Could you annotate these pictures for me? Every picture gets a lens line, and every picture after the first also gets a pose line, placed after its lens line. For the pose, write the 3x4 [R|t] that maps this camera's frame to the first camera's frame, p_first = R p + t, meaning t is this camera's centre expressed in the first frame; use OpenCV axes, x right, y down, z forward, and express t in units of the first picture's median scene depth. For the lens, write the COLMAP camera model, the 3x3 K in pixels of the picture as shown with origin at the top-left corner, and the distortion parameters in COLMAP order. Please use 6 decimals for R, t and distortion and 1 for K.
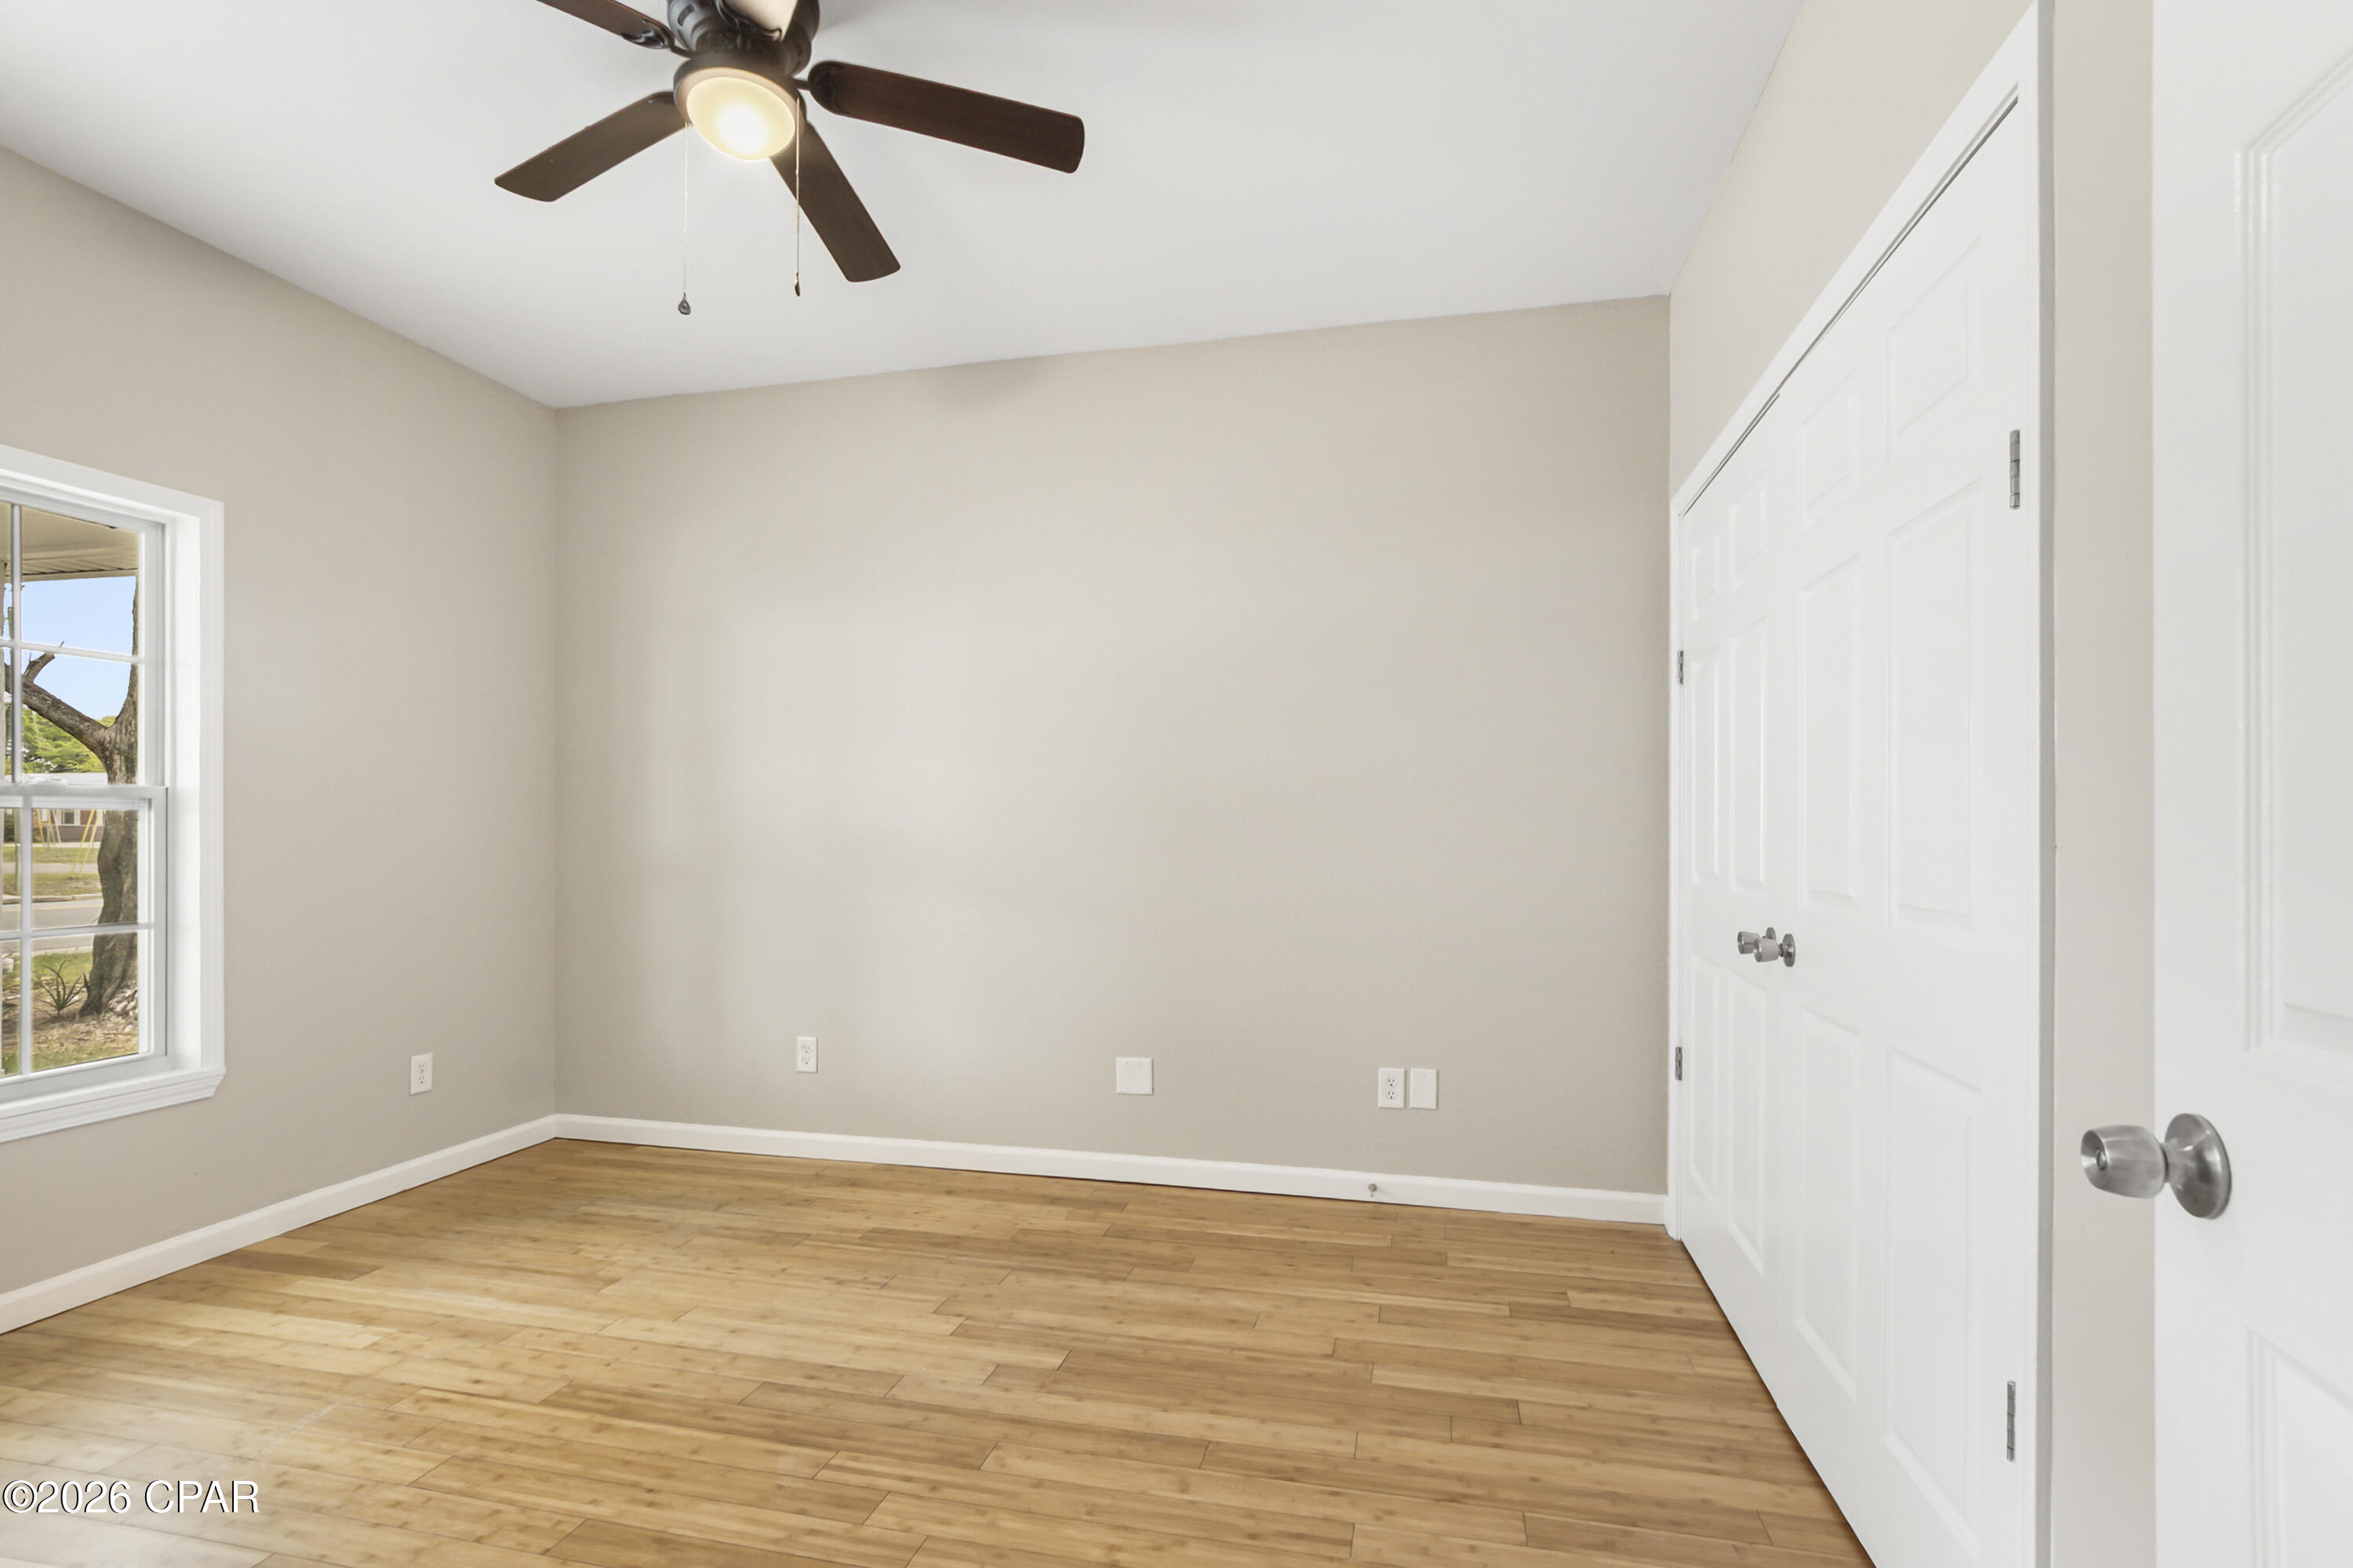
lens RADIAL K [[1081.9, 0, 1176.5], [0, 1081.9, 784.0], [0, 0, 1]] dist [-0.001165, 0.000111]
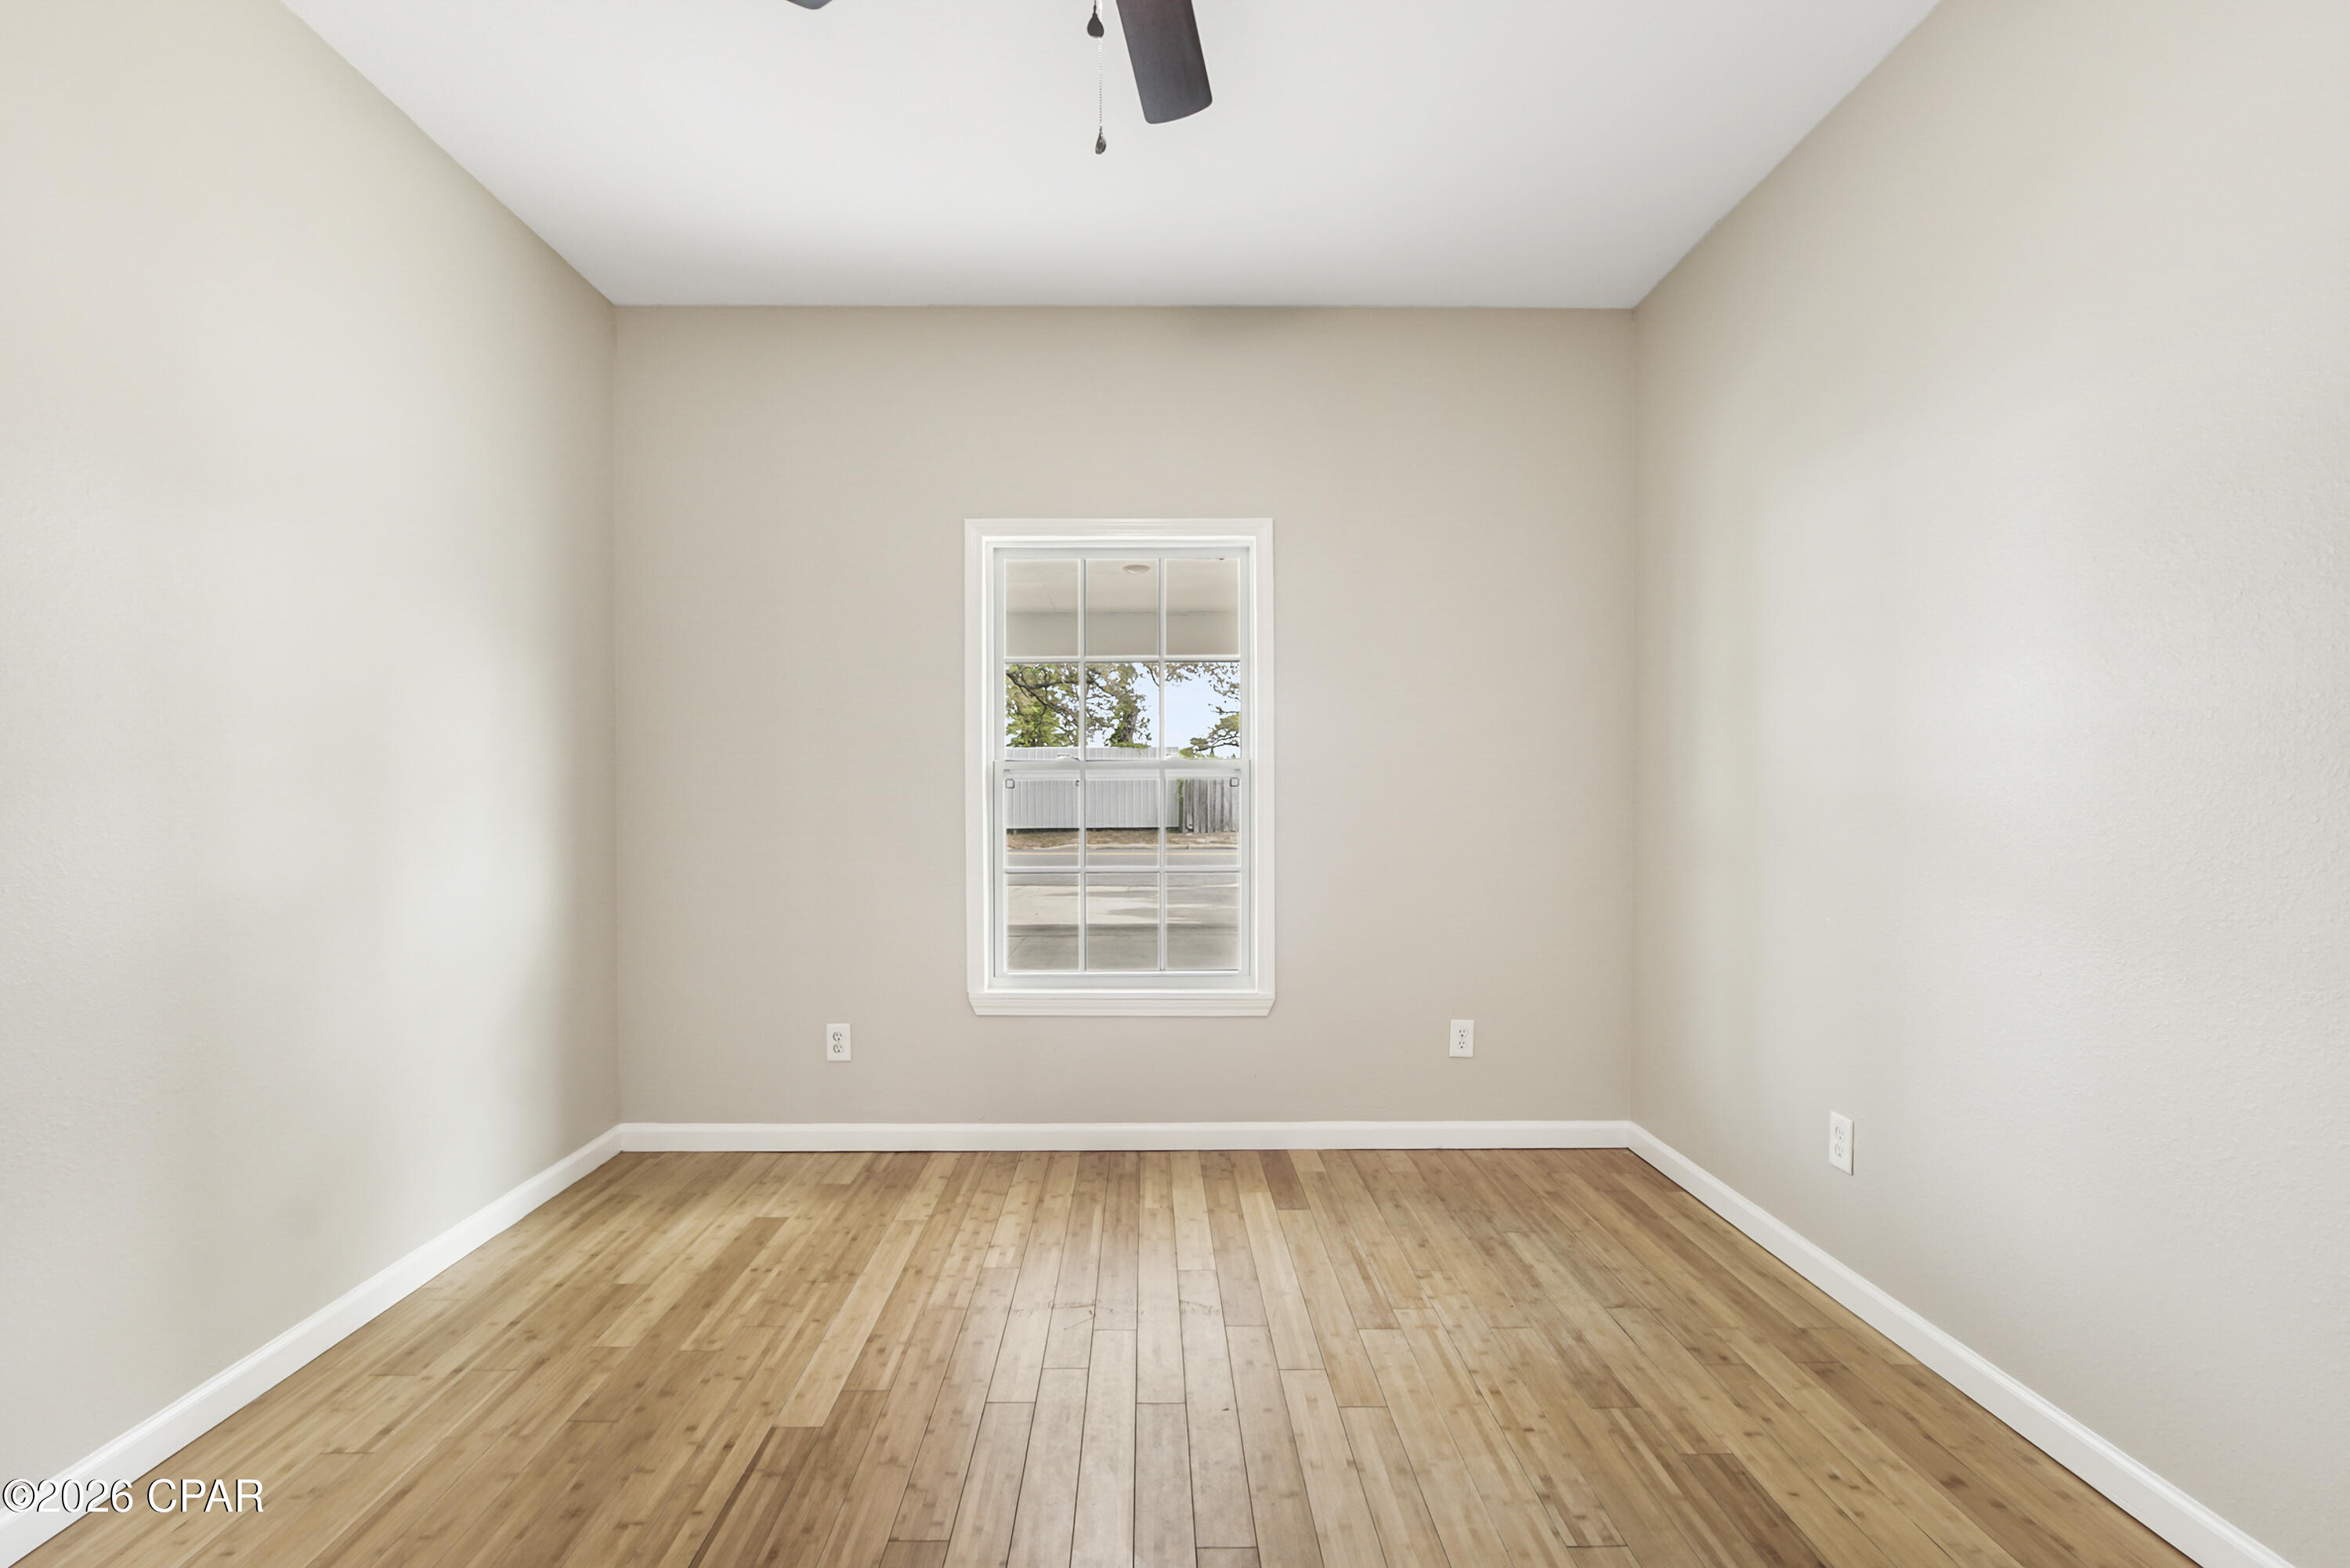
lens RADIAL K [[1080.4, 0, 1175.0], [0, 1080.4, 784.0], [0, 0, 1]] dist [-0.001165, 0.000111]
pose [[0.254393, -0.006969, -0.967076, 0.227378], [0.035092, 0.999382, 0.002029, 0.024826], [0.966464, -0.034452, 0.254481, 0.565040]]
